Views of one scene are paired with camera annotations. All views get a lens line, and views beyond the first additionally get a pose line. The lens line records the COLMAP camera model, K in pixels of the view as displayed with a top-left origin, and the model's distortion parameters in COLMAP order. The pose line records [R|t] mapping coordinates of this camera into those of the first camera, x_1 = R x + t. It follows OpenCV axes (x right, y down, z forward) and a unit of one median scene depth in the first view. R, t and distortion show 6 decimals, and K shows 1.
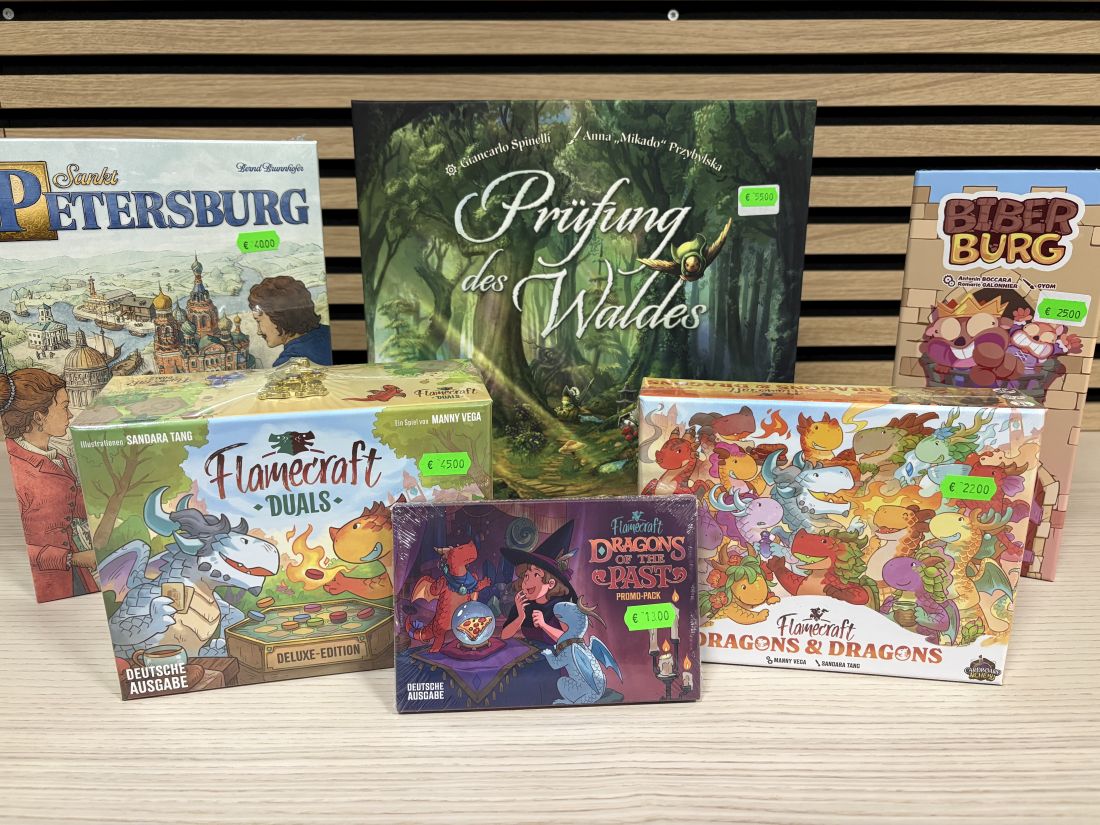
lens RADIAL K [[835.9, 0, 547.6], [0, 835.9, 413.0], [0, 0, 1]] dist [0.047982, -0.063878]
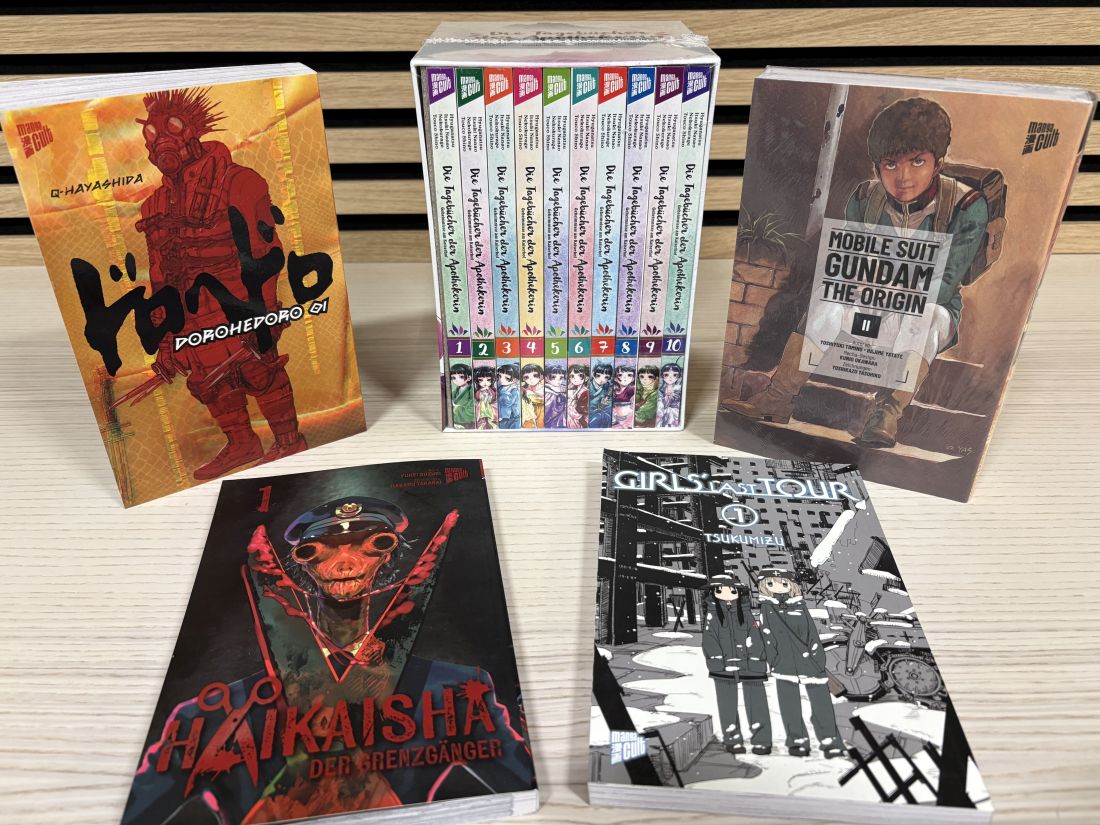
lens RADIAL K [[835.9, 0, 546.2], [0, 835.9, 408.2], [0, 0, 1]] dist [0.047982, -0.063878]
pose [[0.999992, 0.000391, -0.003907, 0.033797], [0.000641, 0.965473, 0.260501, -0.062753], [0.003874, -0.260501, 0.965466, 0.089783]]
